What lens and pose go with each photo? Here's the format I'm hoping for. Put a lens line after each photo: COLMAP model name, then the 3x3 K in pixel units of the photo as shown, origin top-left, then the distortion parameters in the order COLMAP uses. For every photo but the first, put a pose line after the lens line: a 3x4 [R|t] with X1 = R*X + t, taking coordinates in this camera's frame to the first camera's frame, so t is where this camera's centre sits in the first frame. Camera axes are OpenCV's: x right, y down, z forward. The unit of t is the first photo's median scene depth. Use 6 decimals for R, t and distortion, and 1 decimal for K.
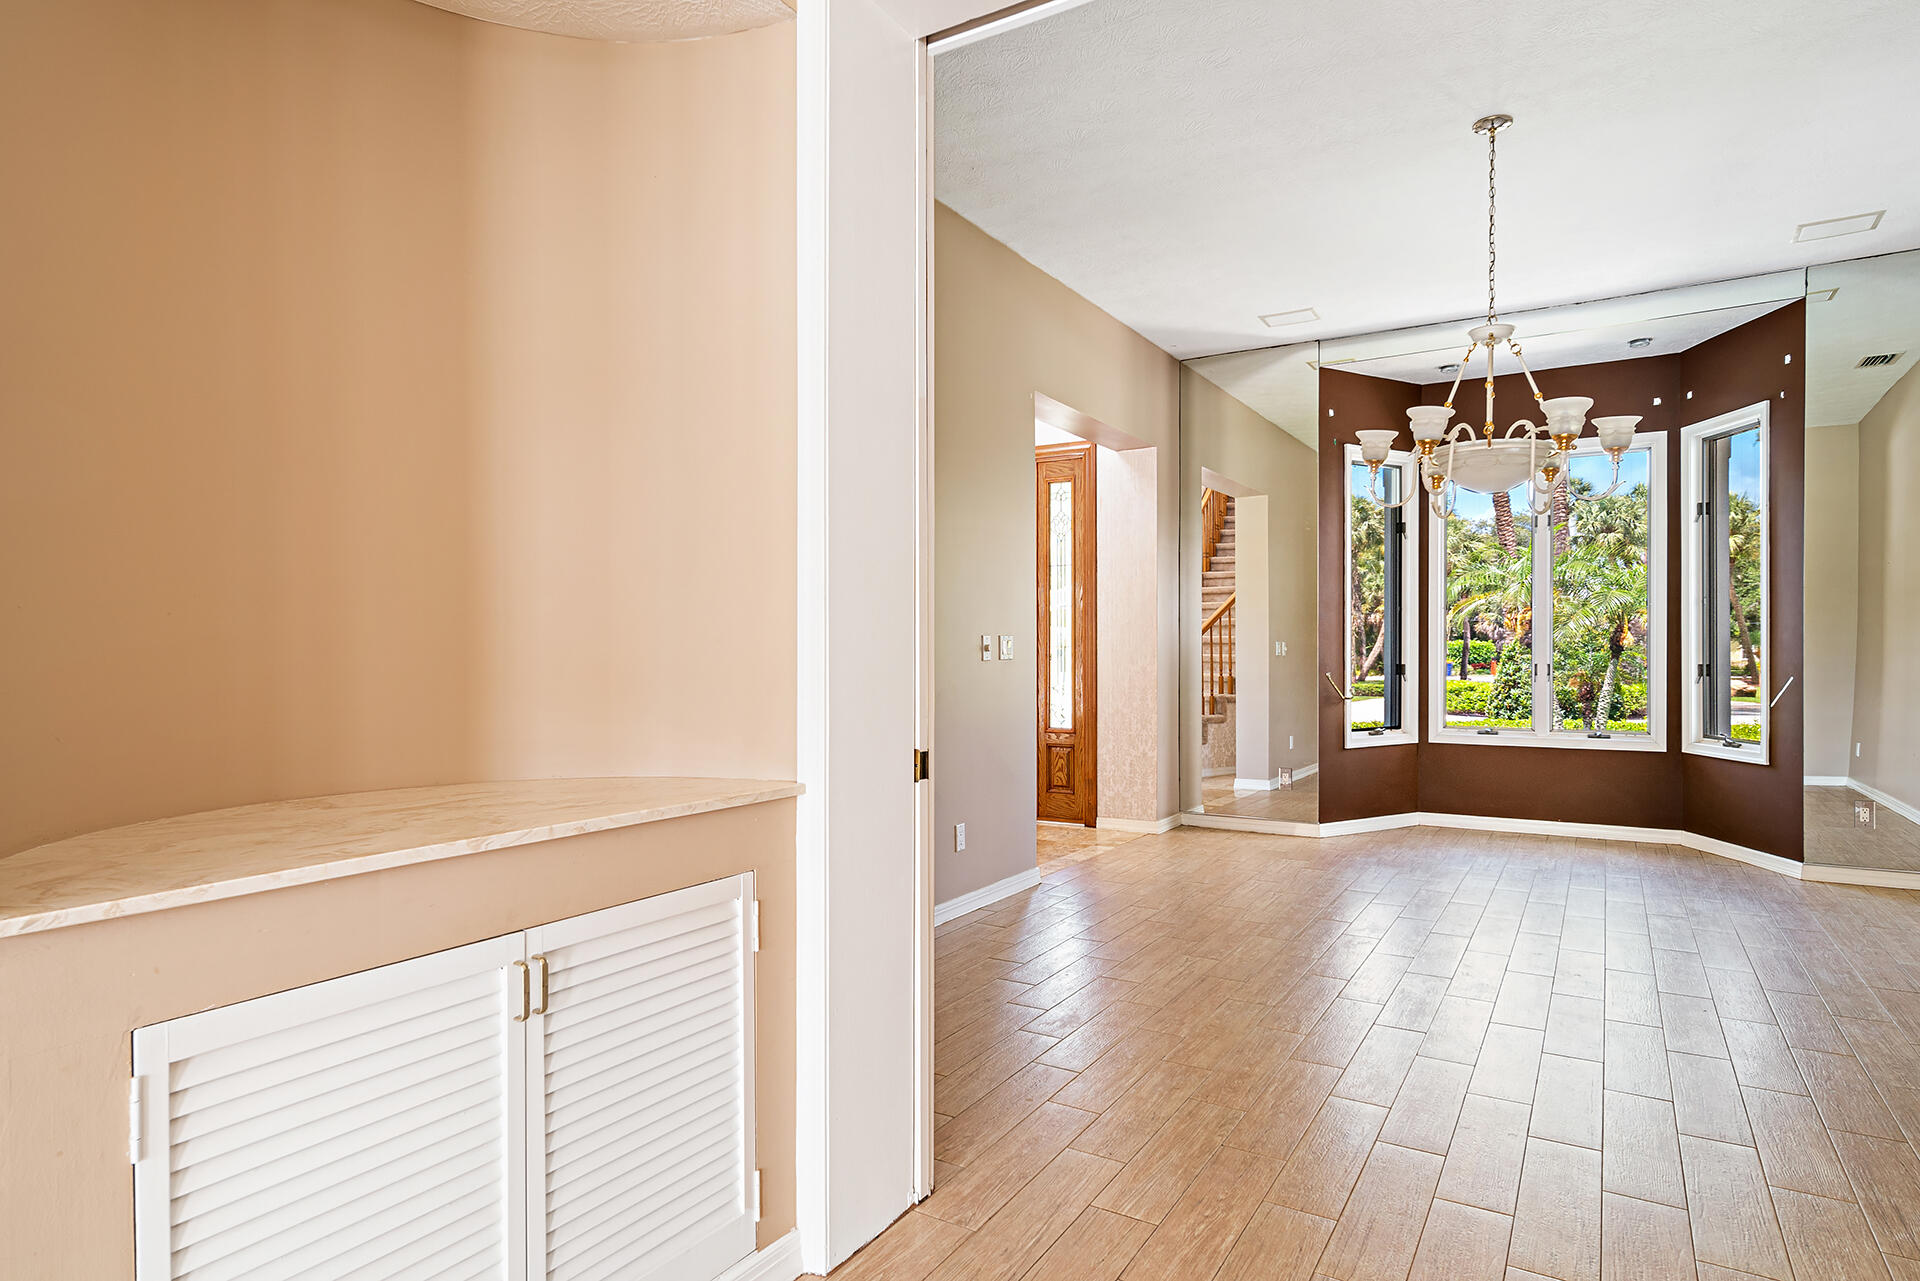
lens RADIAL K [[1044.2, 0, 970.9], [0, 1044.2, 654.2], [0, 0, 1]] dist [0.000684, 0.000361]
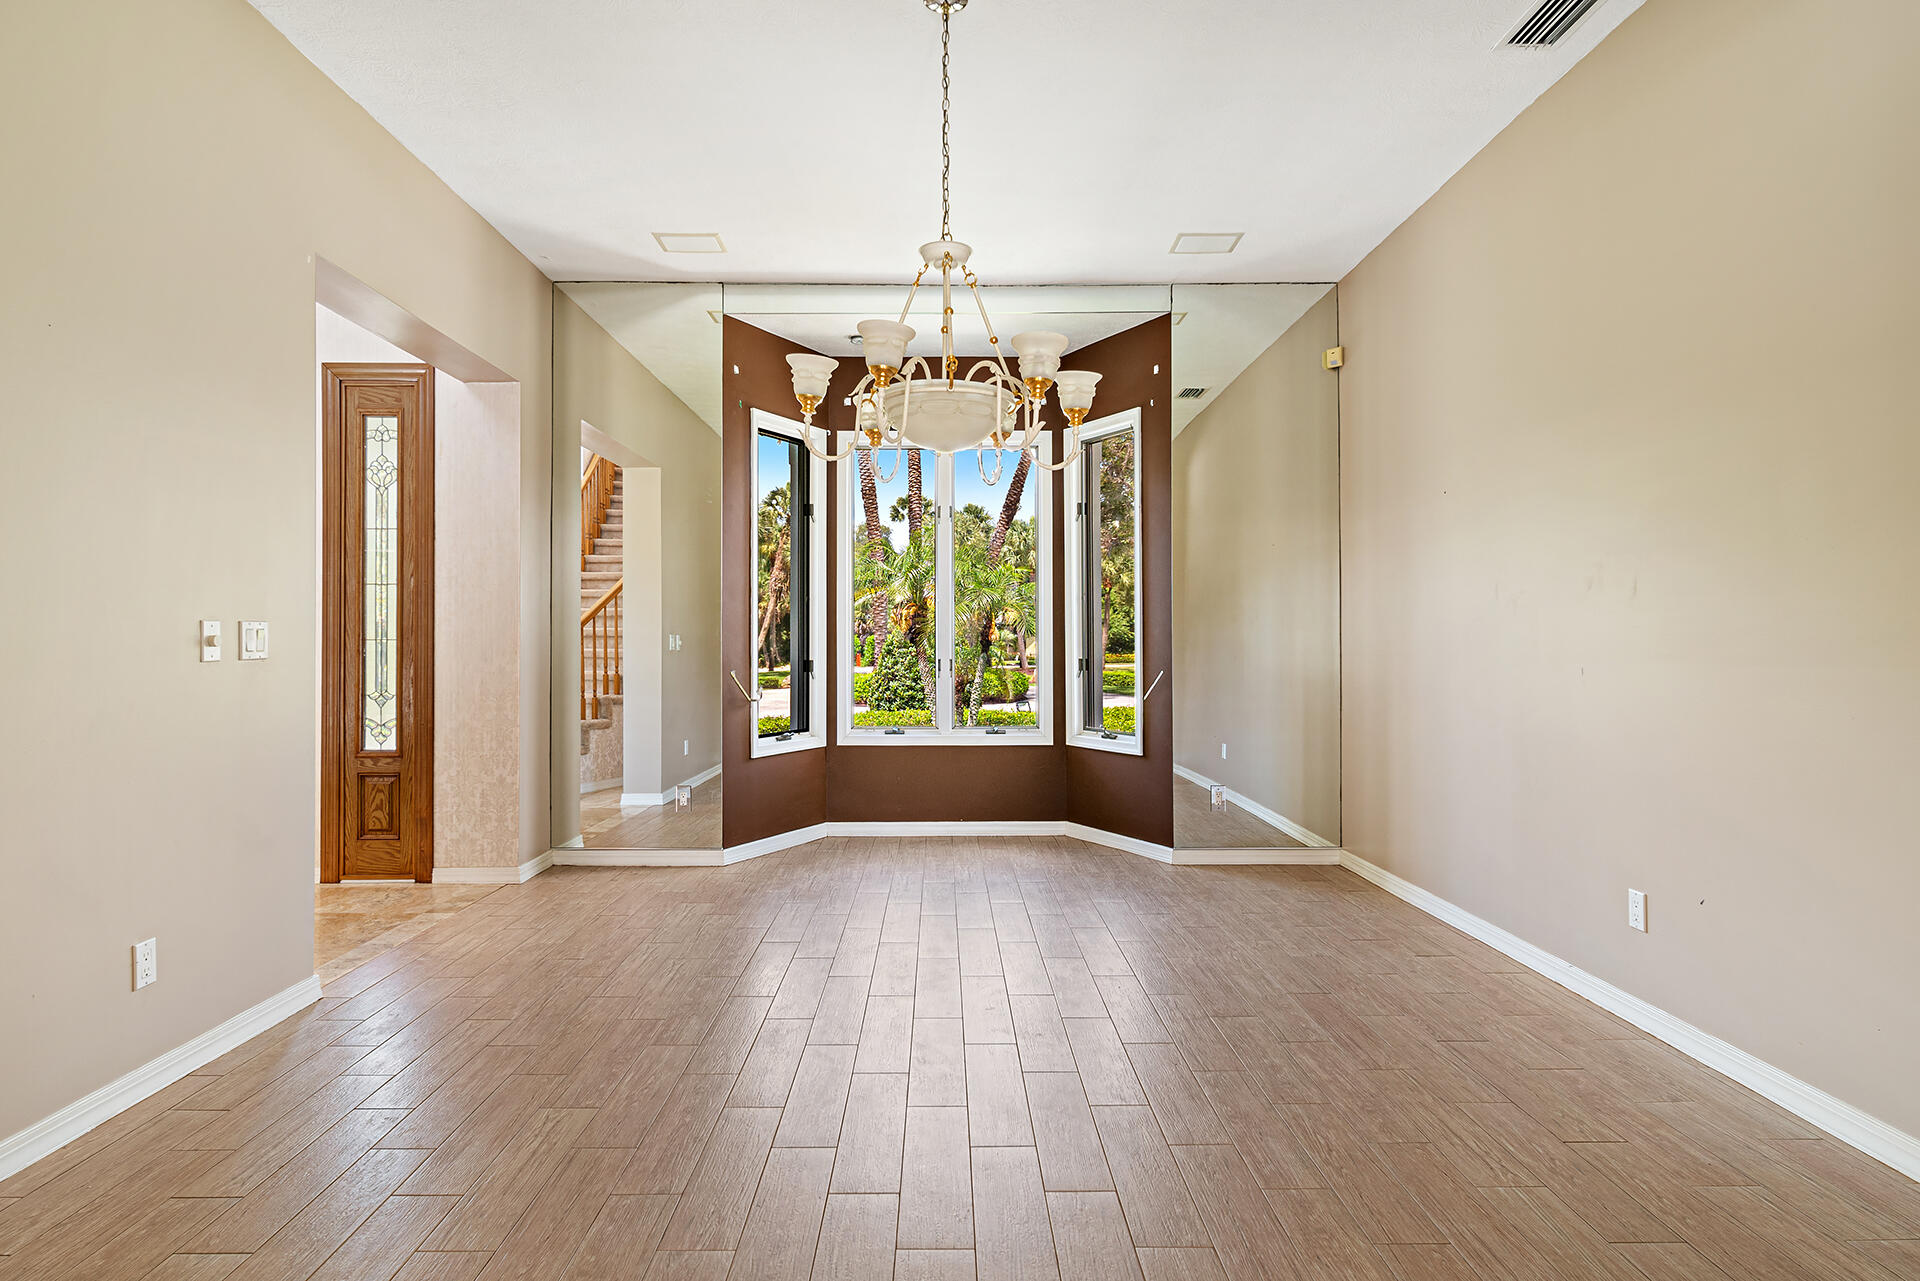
lens RADIAL K [[1044.2, 0, 955.2], [0, 1044.2, 638.1], [0, 0, 1]] dist [0.000684, 0.000361]
pose [[0.849043, 0.004373, 0.528306, 0.045585], [0.000759, 0.999955, -0.009496, -0.001156], [-0.528324, 0.008464, 0.849001, 0.180990]]
